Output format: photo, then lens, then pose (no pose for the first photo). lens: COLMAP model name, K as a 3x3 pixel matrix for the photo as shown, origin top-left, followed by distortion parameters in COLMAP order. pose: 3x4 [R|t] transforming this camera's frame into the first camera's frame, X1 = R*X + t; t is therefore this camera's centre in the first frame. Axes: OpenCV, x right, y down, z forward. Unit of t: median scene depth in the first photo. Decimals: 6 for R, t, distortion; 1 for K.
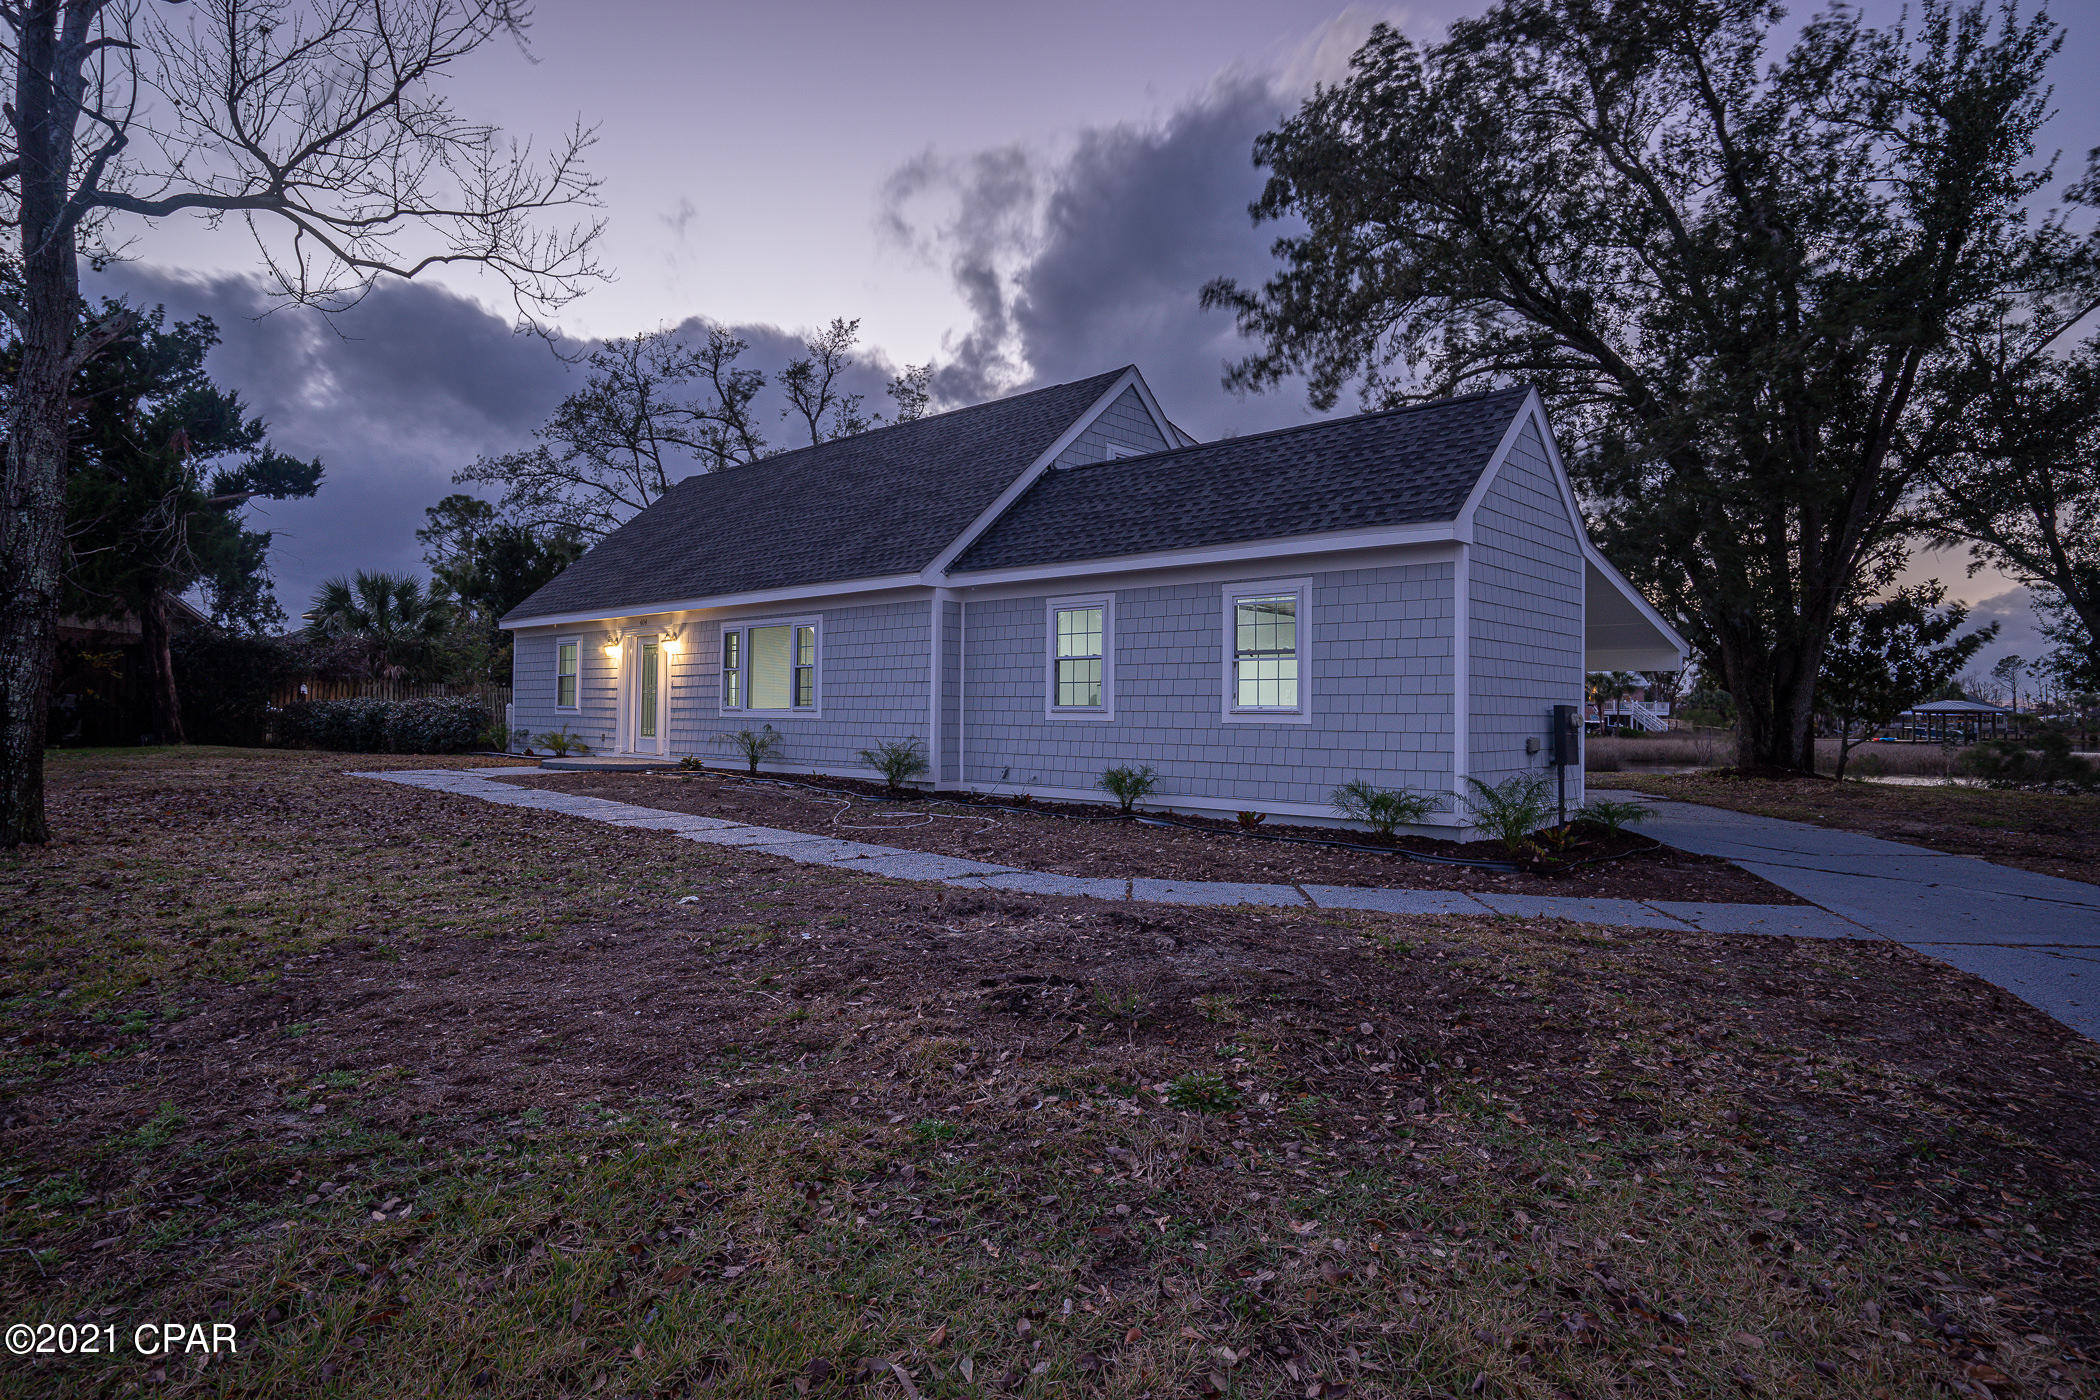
lens RADIAL K [[1136.1, 0, 1049.7], [0, 1136.1, 697.8], [0, 0, 1]] dist [-0.000267, 0.000006]
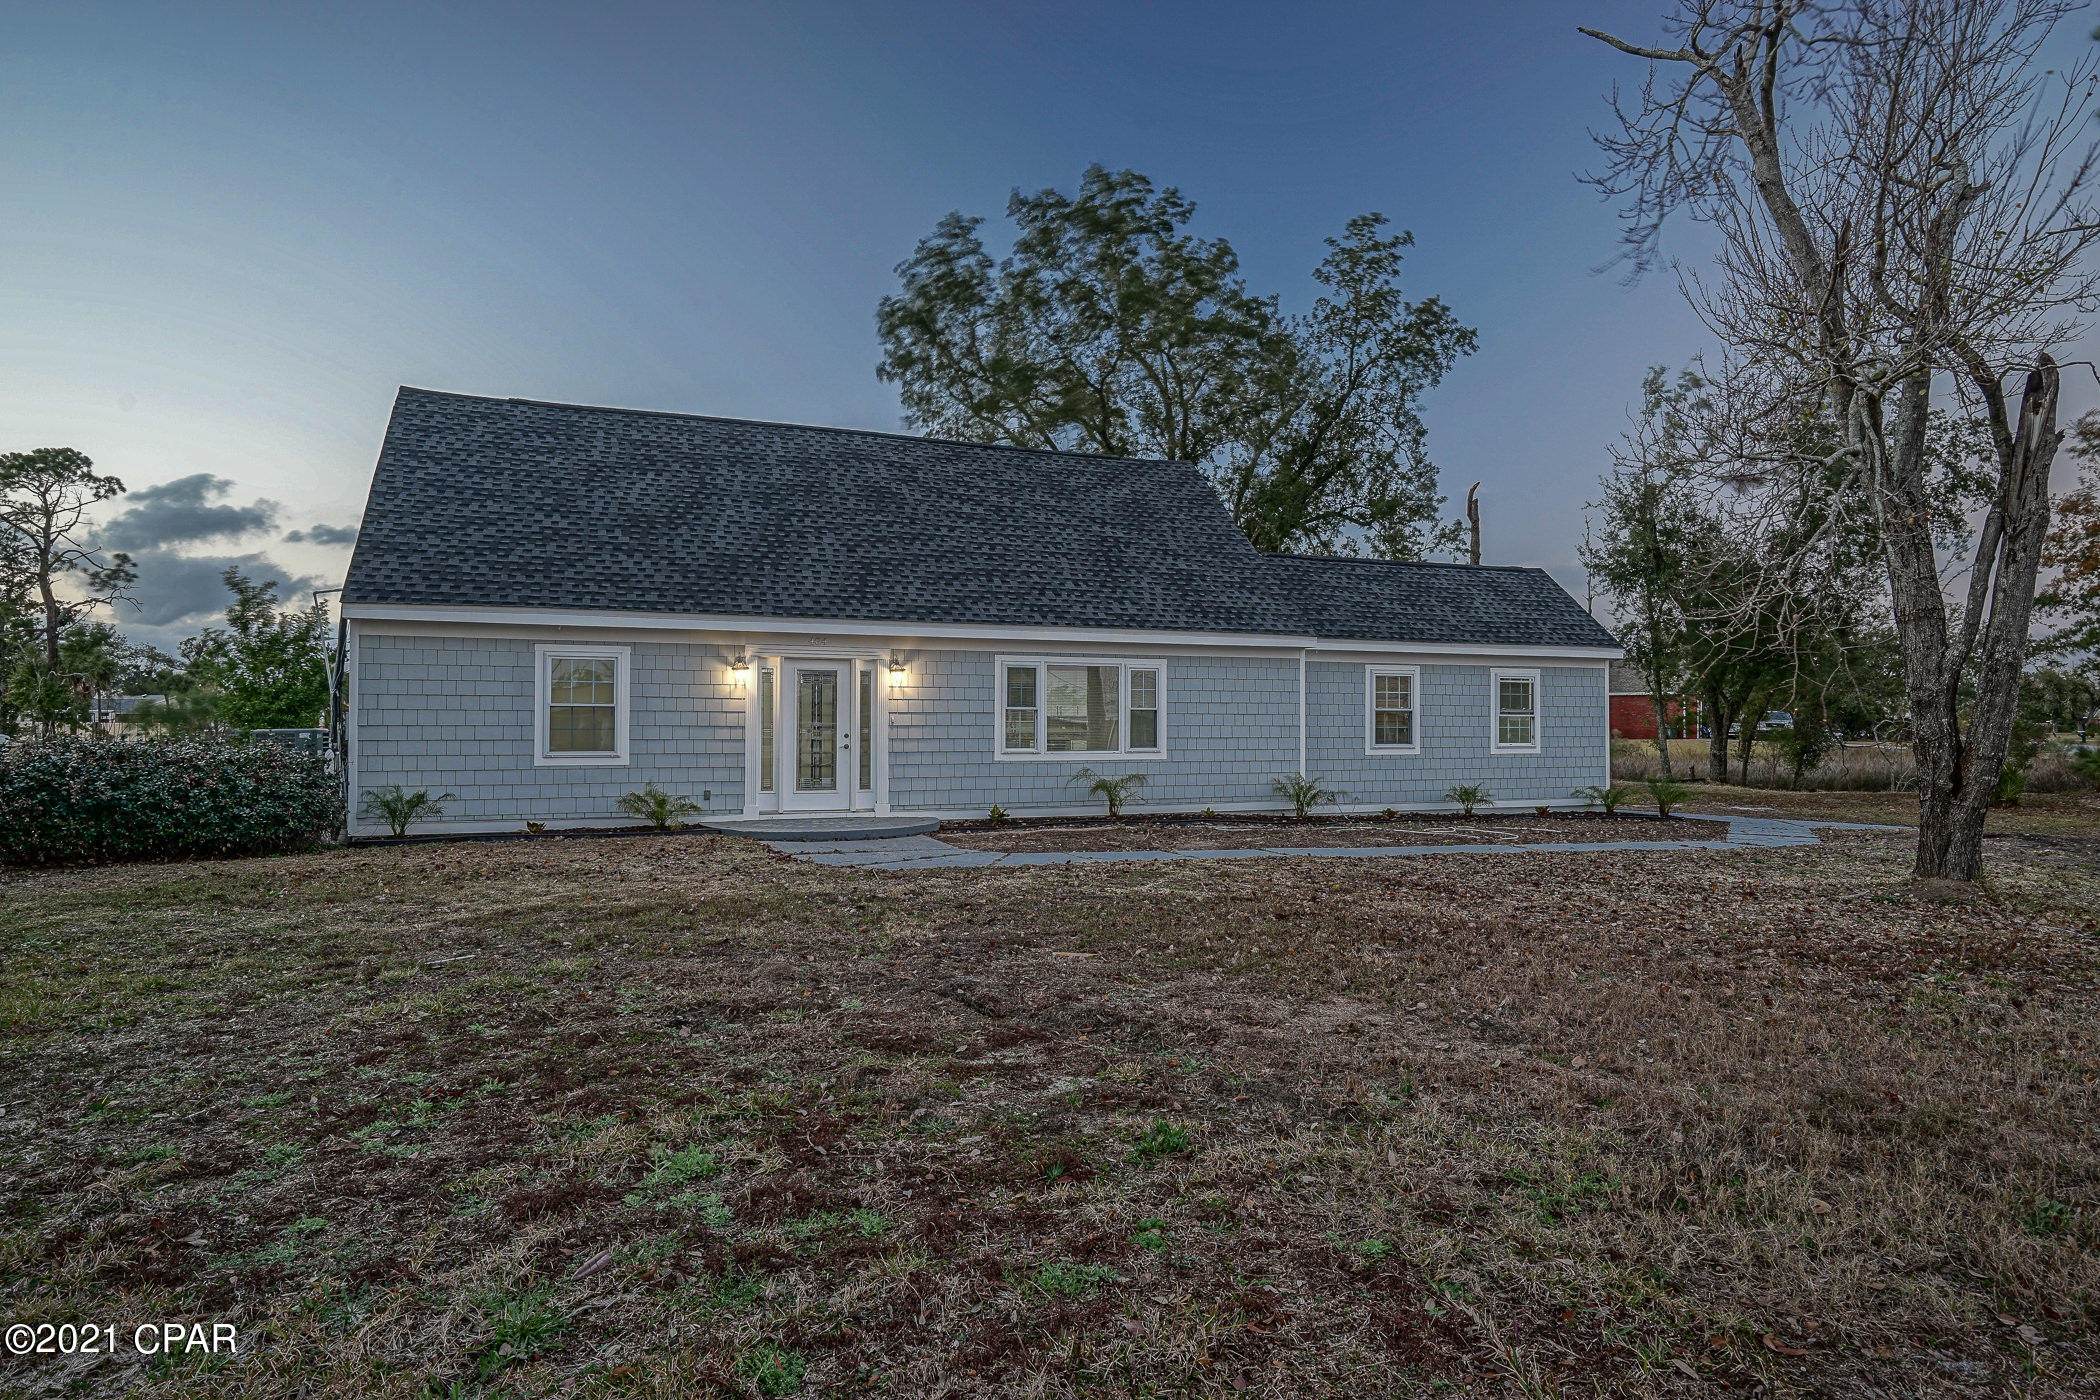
lens RADIAL K [[1136.1, 0, 1050.0], [0, 1136.1, 708.5], [0, 0, 1]] dist [-0.000267, 0.000006]
pose [[0.466377, 0.019806, 0.884364, -1.295321], [0.000765, 0.999740, -0.022794, -0.005146], [-0.884586, 0.011307, 0.466240, 0.668332]]
